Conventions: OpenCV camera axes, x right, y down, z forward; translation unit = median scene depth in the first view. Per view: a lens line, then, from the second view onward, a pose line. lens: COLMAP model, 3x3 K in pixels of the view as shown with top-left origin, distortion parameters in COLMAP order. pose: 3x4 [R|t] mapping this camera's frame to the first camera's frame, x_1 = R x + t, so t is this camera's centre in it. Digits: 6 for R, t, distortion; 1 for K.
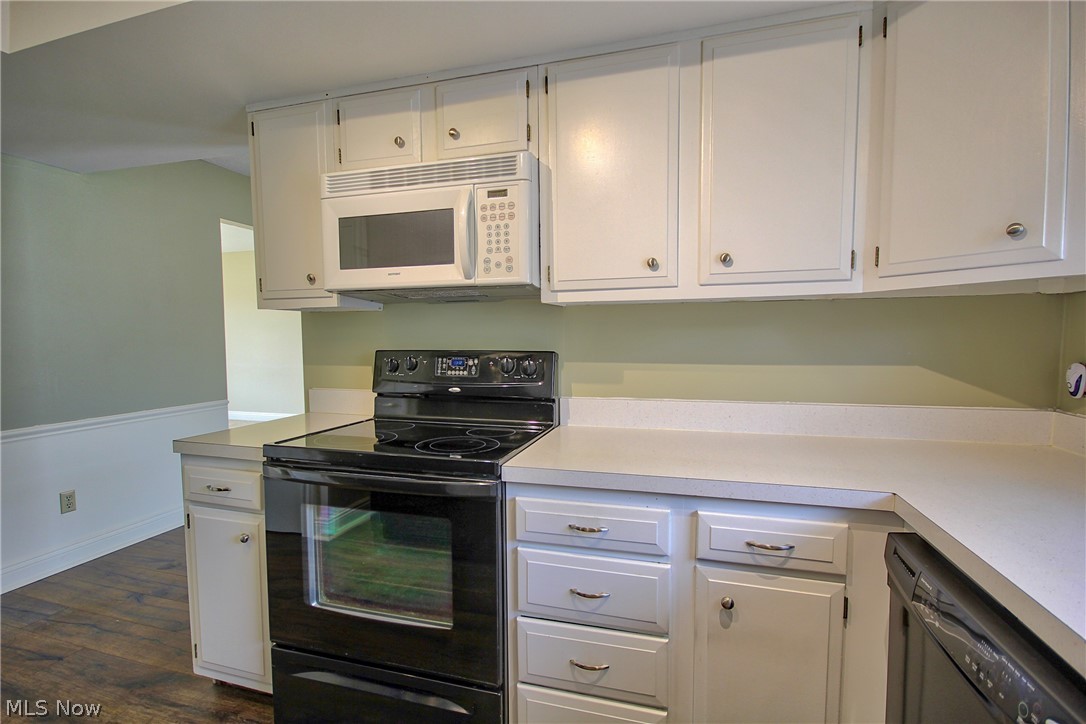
lens RADIAL K [[499.2, 0, 545.8], [0, 499.2, 370.6], [0, 0, 1]] dist [-0.001237, -0.003109]
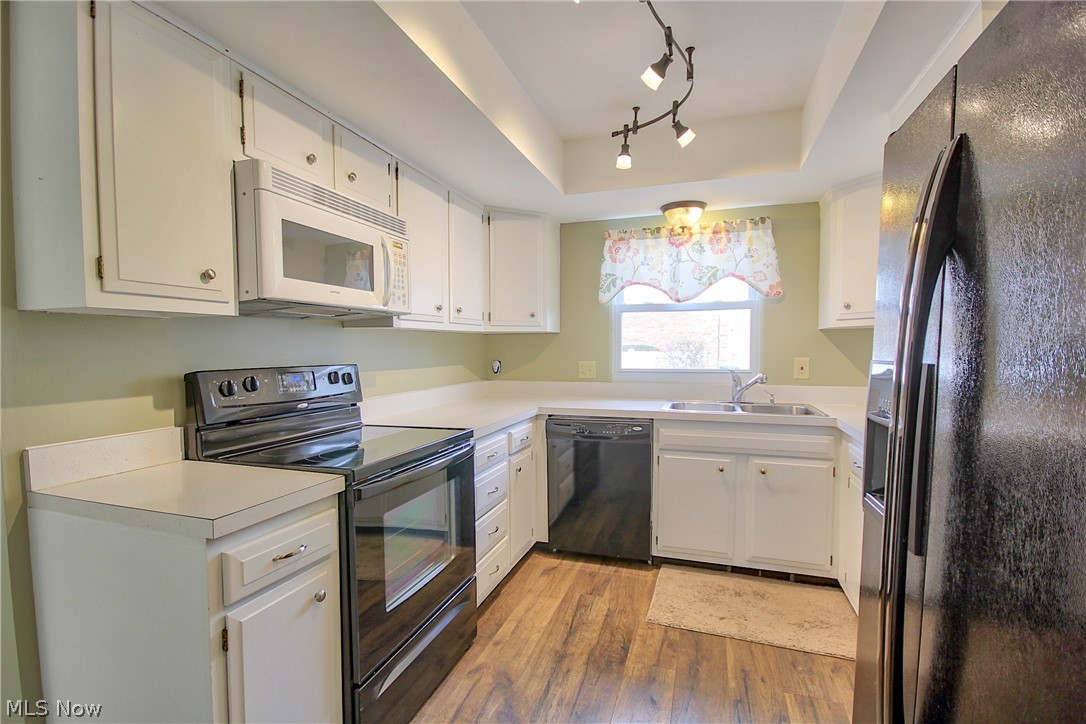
lens RADIAL K [[499.2, 0, 543.5], [0, 499.2, 371.1], [0, 0, 1]] dist [-0.001237, -0.003109]
pose [[0.041482, -0.043390, 0.998197, -1.417210], [0.071389, 0.996632, 0.040355, -0.044152], [-0.996586, 0.069586, 0.044440, 0.569697]]
